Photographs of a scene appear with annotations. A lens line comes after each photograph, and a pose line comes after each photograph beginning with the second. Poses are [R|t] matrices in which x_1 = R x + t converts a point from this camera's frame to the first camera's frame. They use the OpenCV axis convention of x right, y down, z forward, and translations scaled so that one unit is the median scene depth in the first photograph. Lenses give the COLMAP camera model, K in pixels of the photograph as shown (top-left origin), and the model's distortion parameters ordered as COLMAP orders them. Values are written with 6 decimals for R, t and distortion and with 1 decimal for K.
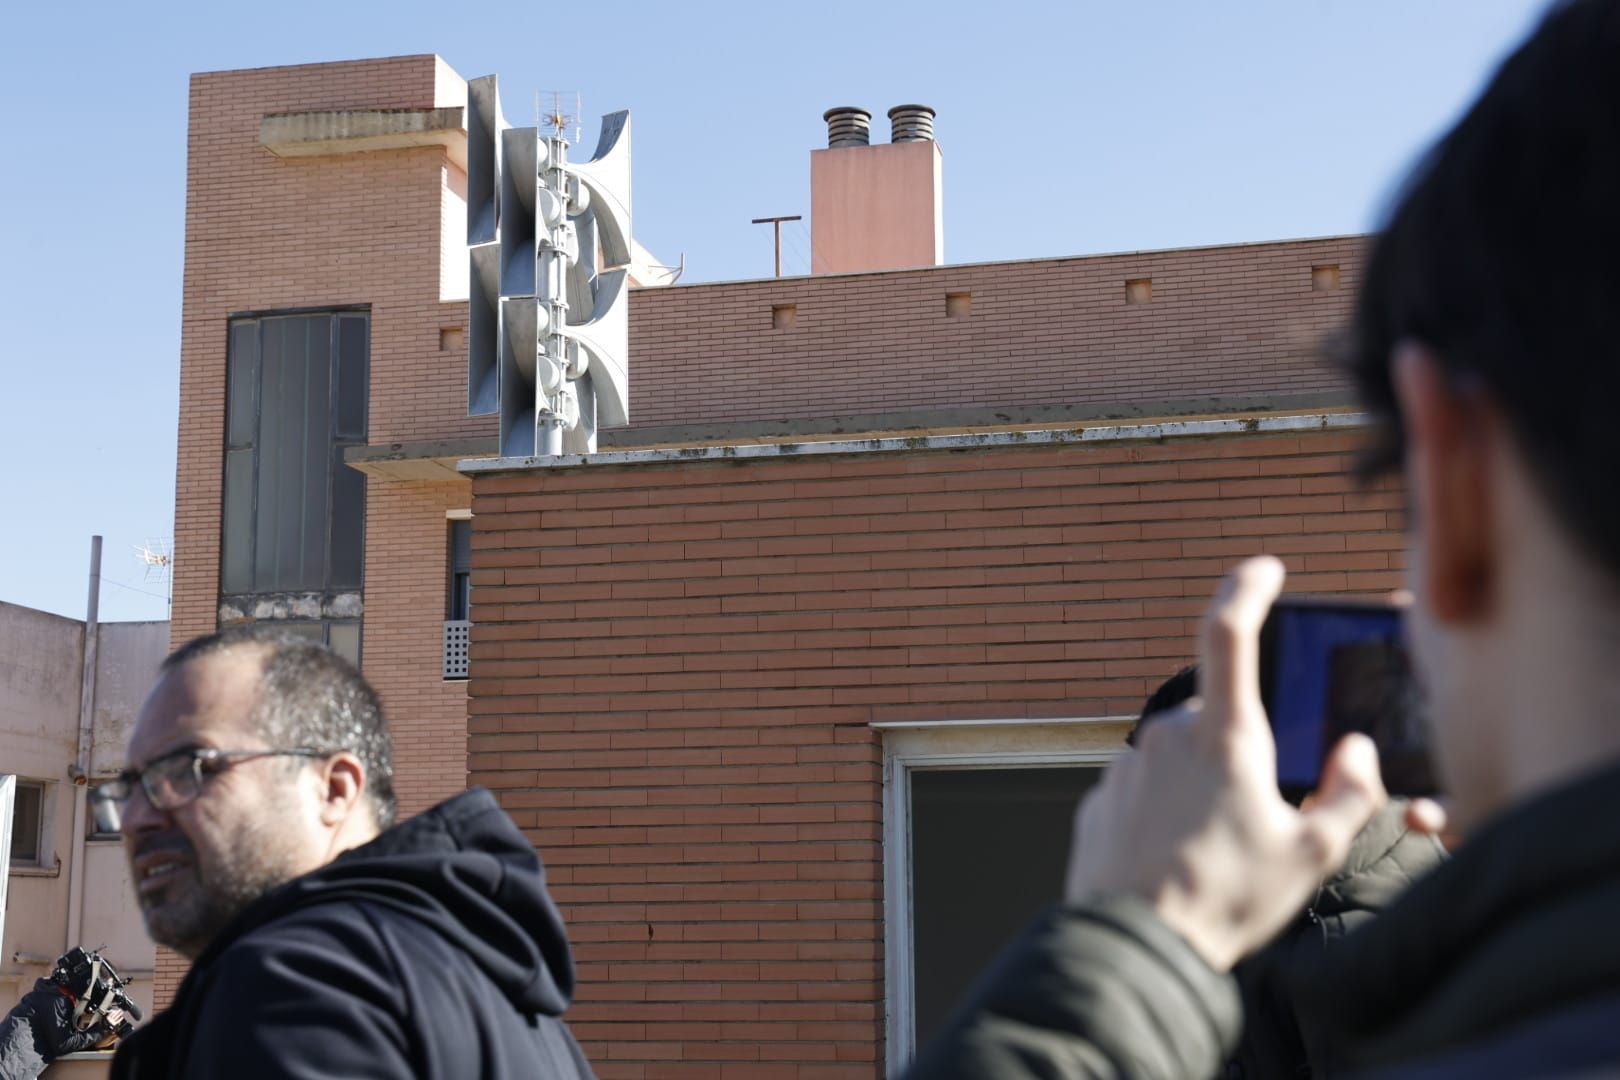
lens RADIAL K [[2351.1, 0, 810.0], [0, 2351.1, 540.0], [0, 0, 1]] dist [0.077481, 0.088492]
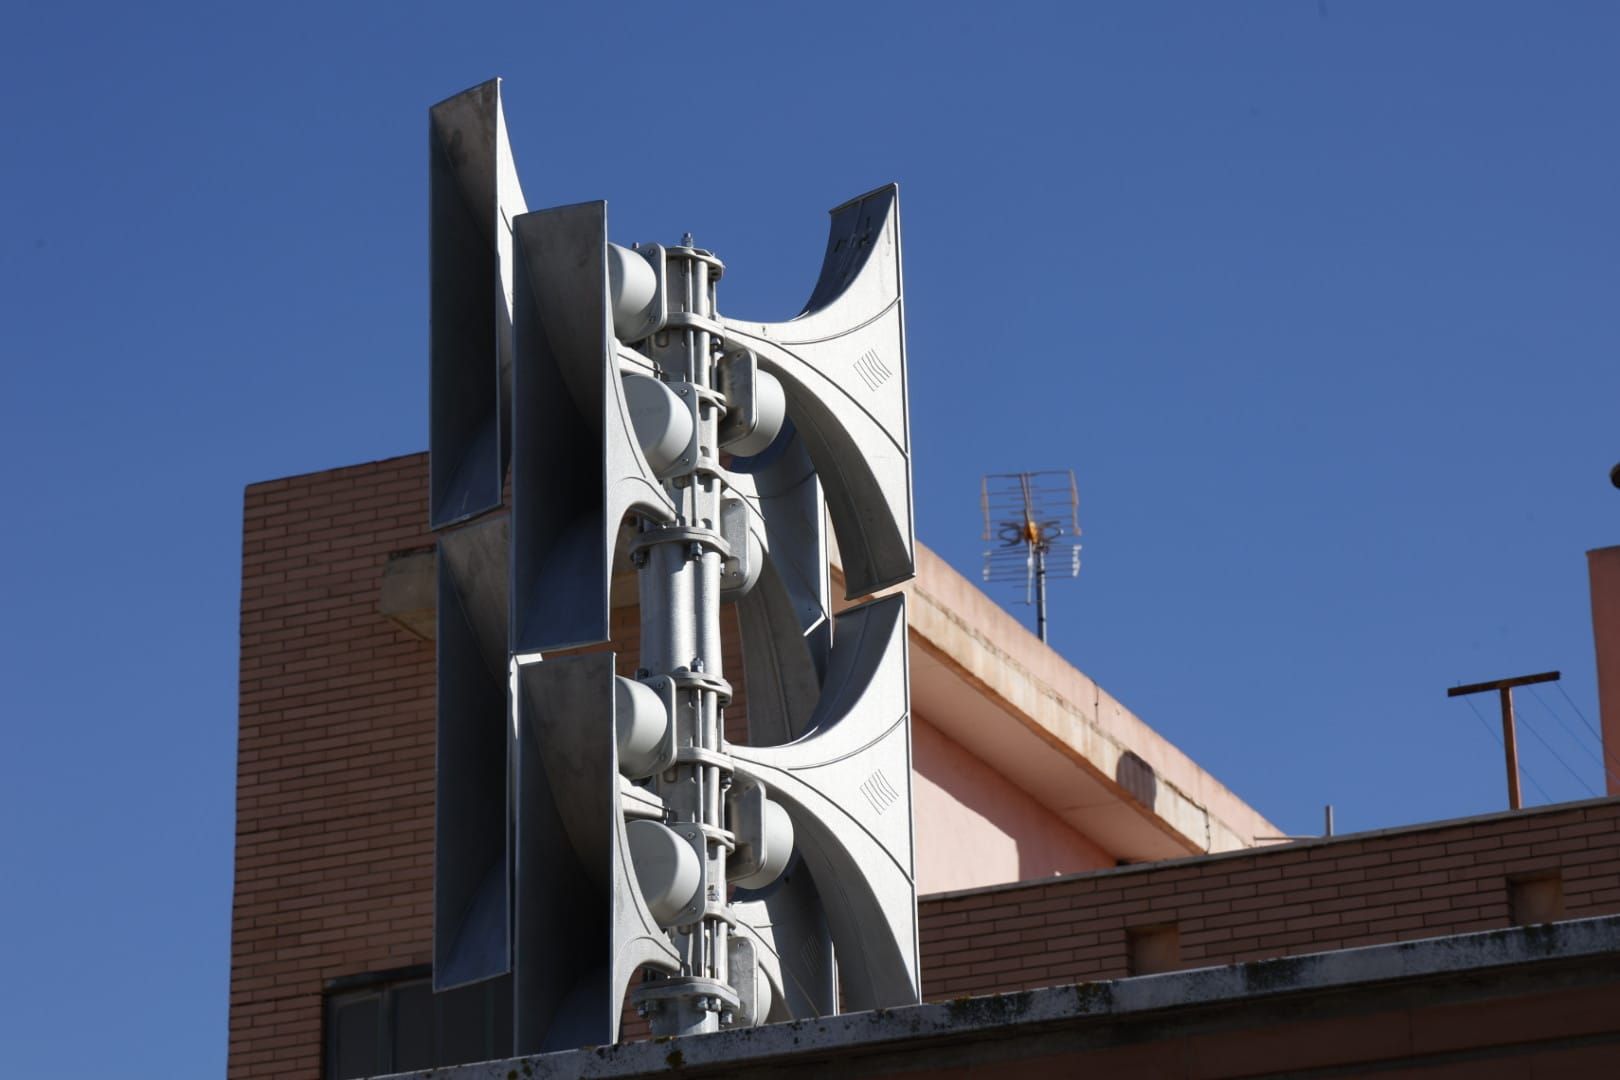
lens RADIAL K [[4830.3, 0, 810.0], [0, 4830.3, 540.0], [0, 0, 1]] dist [0.129872, 0.467116]
pose [[0.982639, -0.078218, -0.168235, 0.036377], [0.044623, 0.979806, -0.194906, 0.023976], [0.180083, 0.184015, 0.966286, 0.269371]]
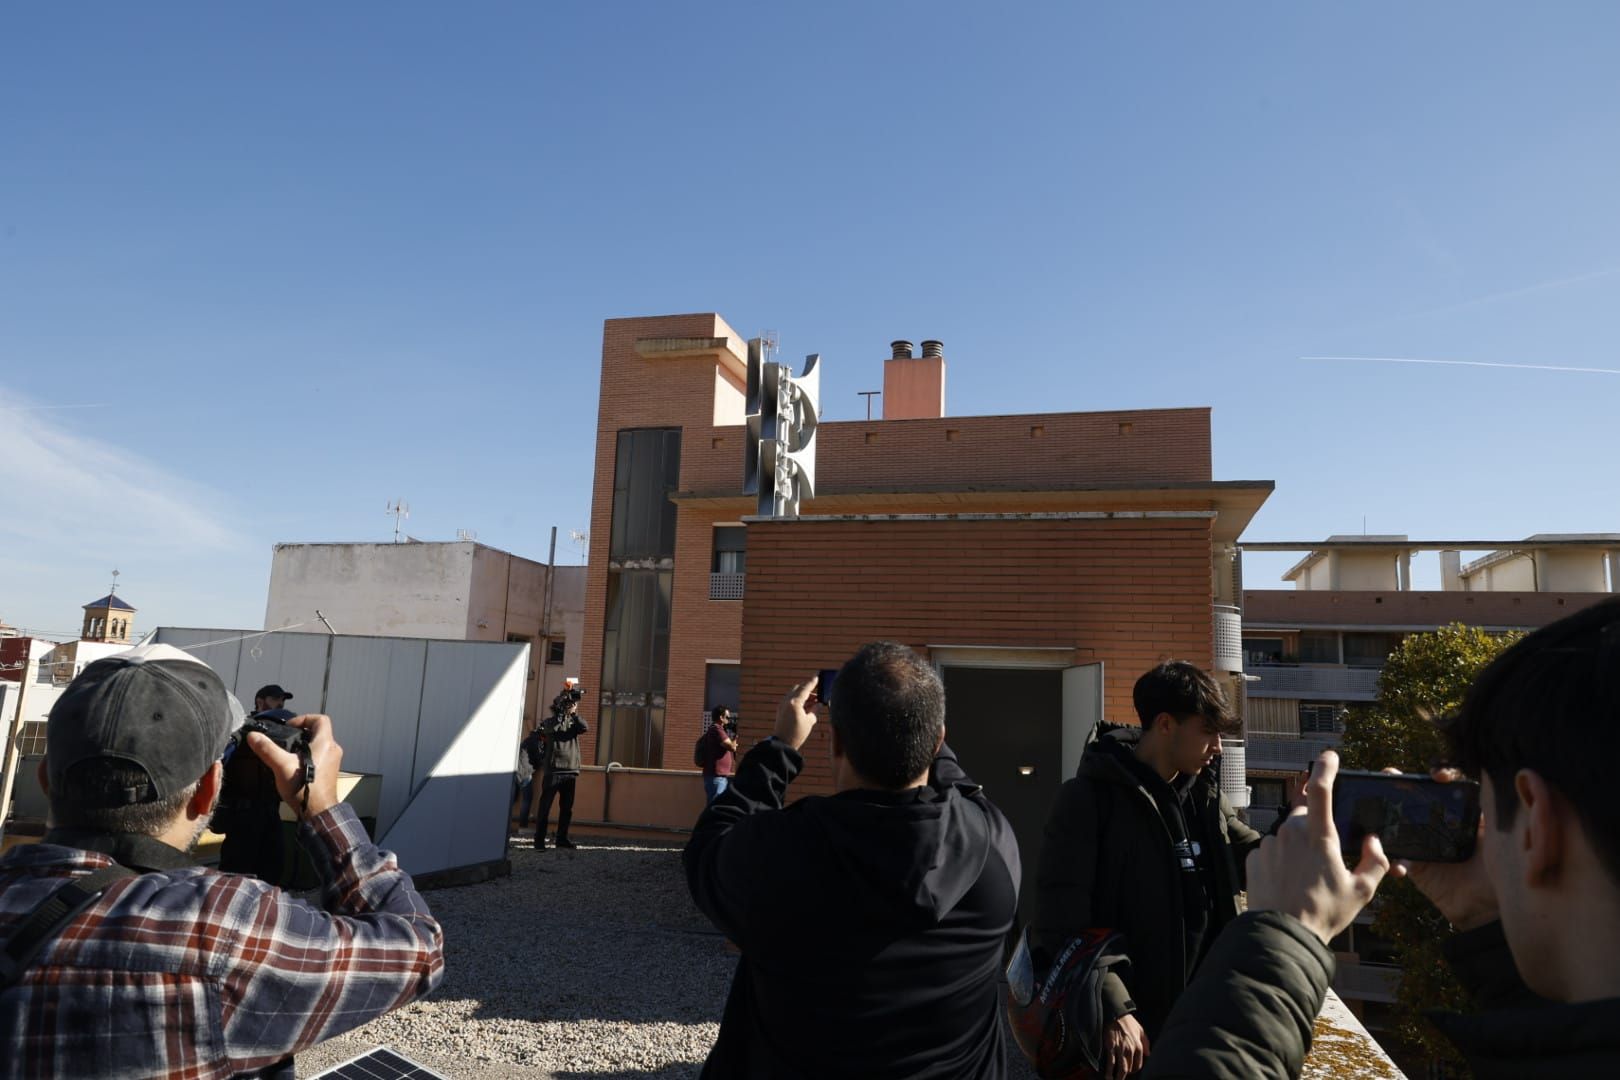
lens RADIAL K [[1089.1, 0, 810.0], [0, 1089.1, 540.0], [0, 0, 1]] dist [0.006420, 0.002474]
pose [[0.997779, 0.037798, -0.054857, -0.024075], [-0.037490, 0.999275, 0.006631, -0.017180], [0.055068, -0.004560, 0.998472, -0.007371]]
